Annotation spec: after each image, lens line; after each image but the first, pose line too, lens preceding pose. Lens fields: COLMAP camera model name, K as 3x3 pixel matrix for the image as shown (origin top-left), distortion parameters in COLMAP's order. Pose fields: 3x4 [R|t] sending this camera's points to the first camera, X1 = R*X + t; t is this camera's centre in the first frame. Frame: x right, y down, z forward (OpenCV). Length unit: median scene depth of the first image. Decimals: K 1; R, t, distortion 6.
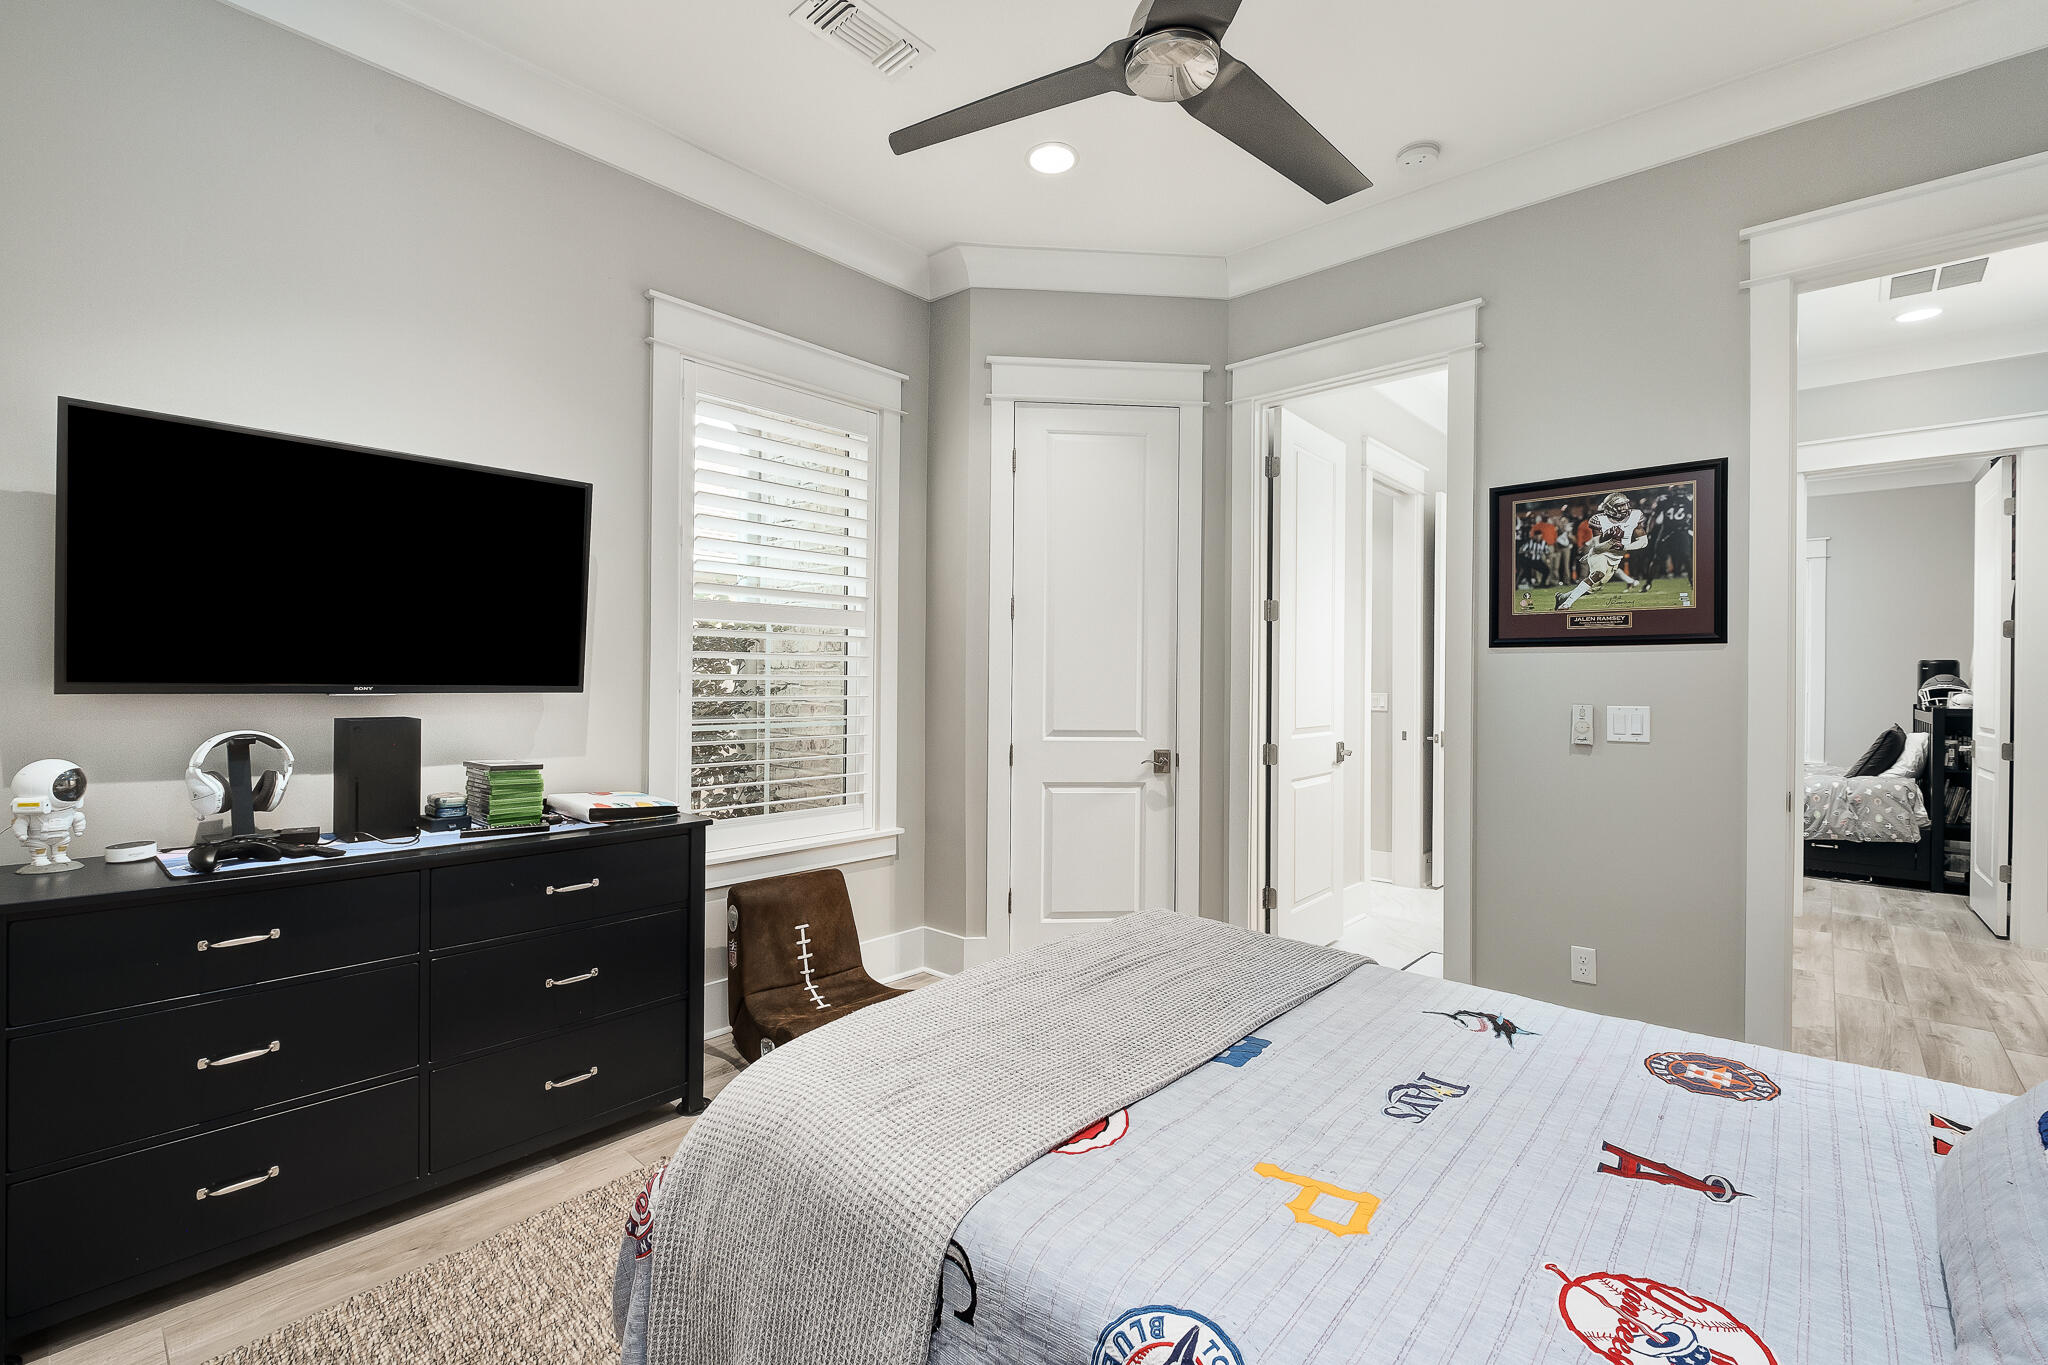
lens RADIAL K [[918.8, 0, 1024.0], [0, 918.8, 682.5], [0, 0, 1]] dist [-0.019011, 0.000064]
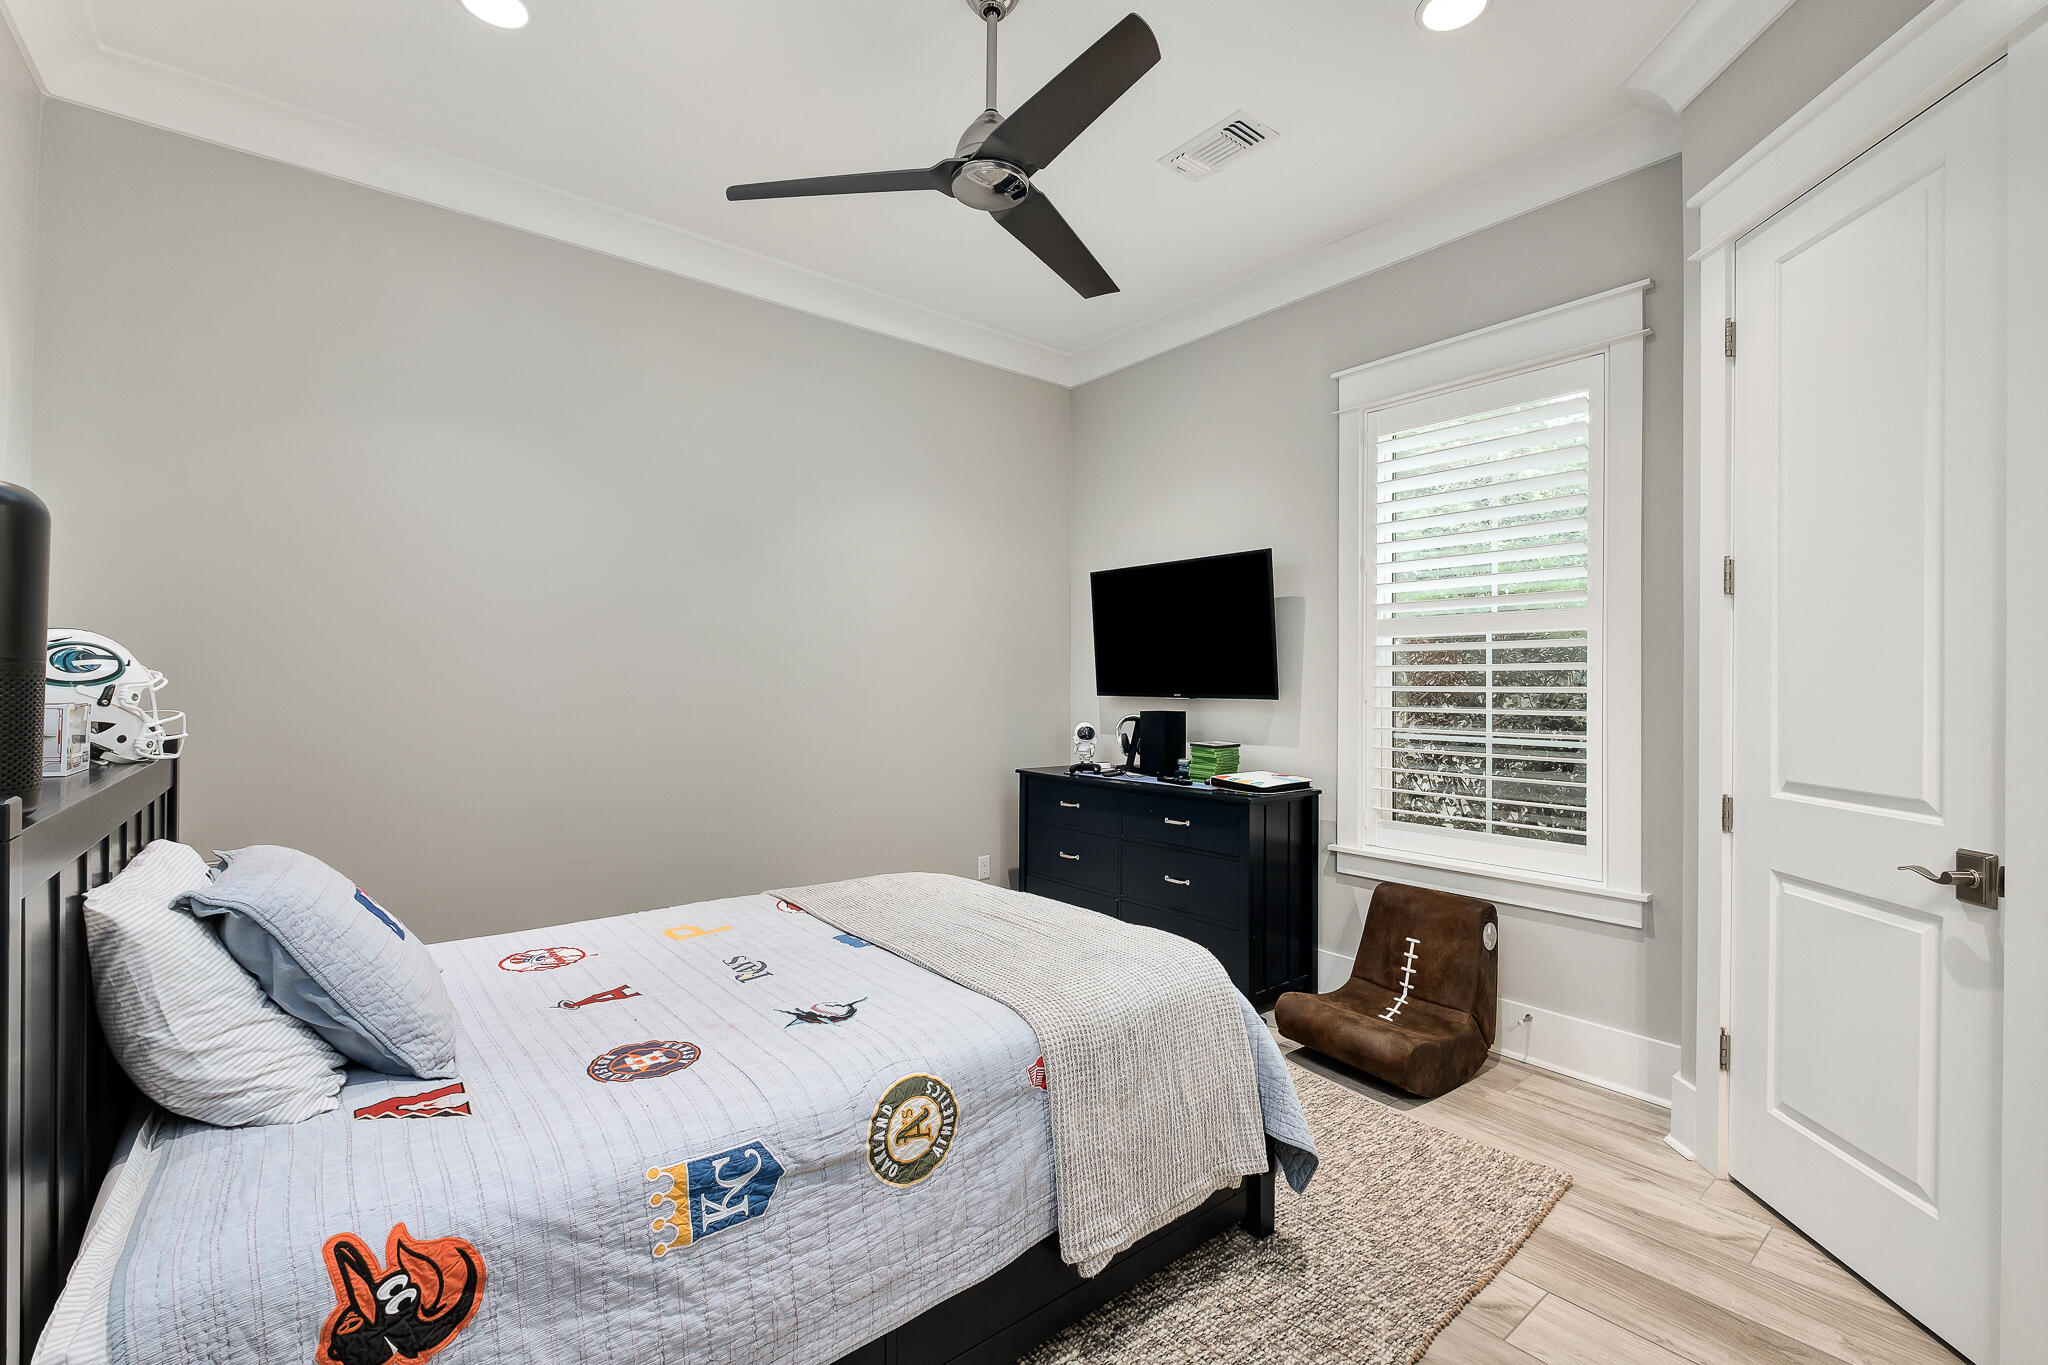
lens RADIAL K [[937.3, 0, 1028.9], [0, 937.3, 685.2], [0, 0, 1]] dist [0.002800, 0.000365]
pose [[-0.191634, -0.006735, -0.981443, 1.021349], [-0.008150, 0.999953, -0.005271, -0.000670], [0.981433, 0.006988, -0.191680, 0.961086]]
